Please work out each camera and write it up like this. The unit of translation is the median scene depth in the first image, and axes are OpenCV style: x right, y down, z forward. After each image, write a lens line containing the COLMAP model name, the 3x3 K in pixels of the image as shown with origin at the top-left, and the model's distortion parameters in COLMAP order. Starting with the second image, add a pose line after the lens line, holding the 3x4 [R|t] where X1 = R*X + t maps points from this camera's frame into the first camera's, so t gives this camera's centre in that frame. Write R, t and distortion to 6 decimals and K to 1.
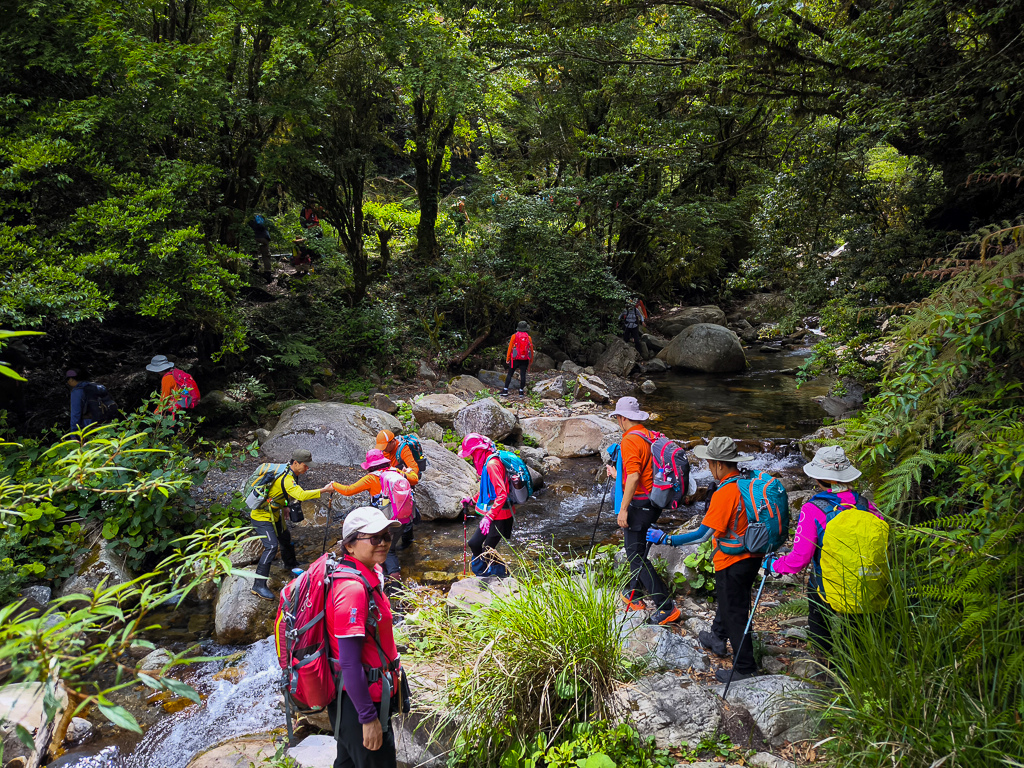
lens RADIAL K [[710.0, 0, 512.1], [0, 710.0, 378.7], [0, 0, 1]] dist [0.043168, -0.031593]
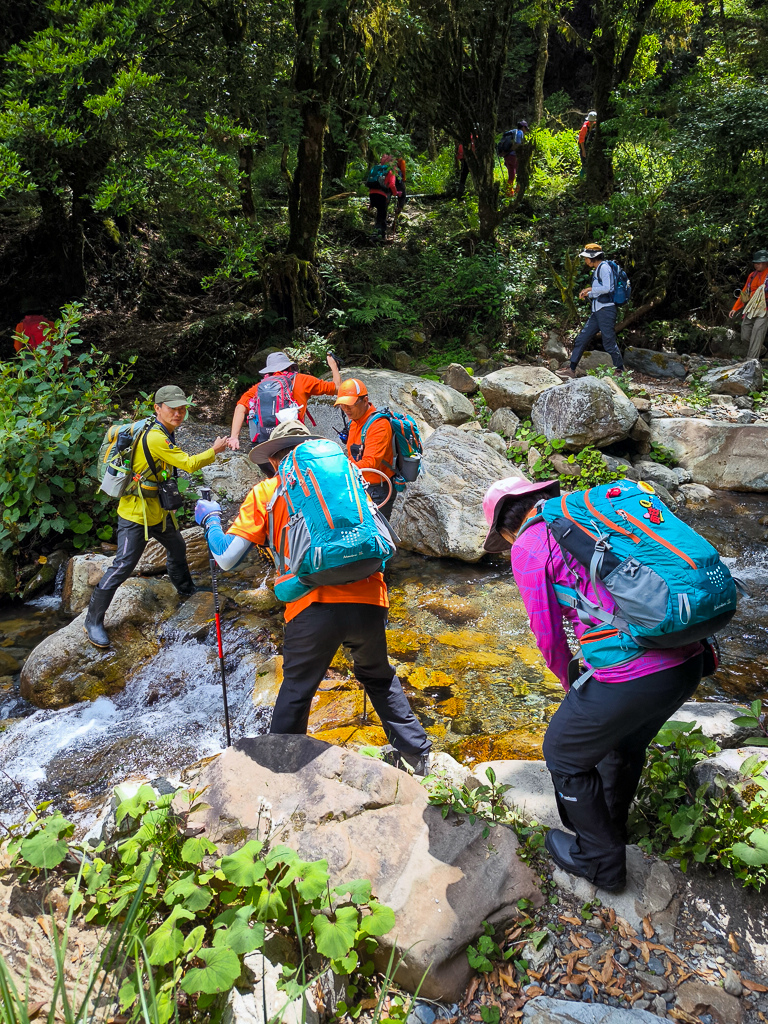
lens RADIAL K [[710.0, 0, 384.7], [0, 710.0, 510.2], [0, 0, 1]] dist [0.043168, -0.031593]
pose [[0.895898, 0.153390, -0.416940, 0.059844], [-0.077001, 0.977913, 0.194312, 0.027188], [0.437536, -0.141979, 0.887921, 0.278246]]
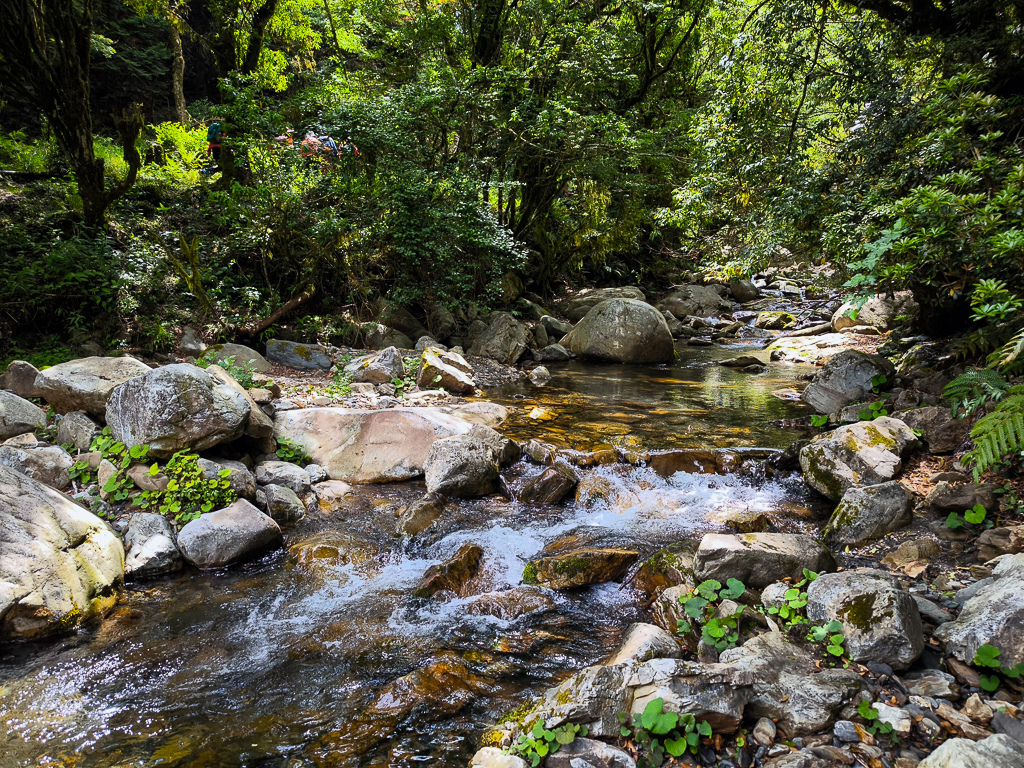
lens RADIAL K [[710.0, 0, 512.3], [0, 710.0, 398.4], [0, 0, 1]] dist [0.043168, -0.031593]
pose [[0.993367, 0.012894, 0.114262, 0.100921], [-0.013173, 0.999912, 0.001688, 0.037246], [-0.114230, -0.003182, 0.993449, 0.375313]]
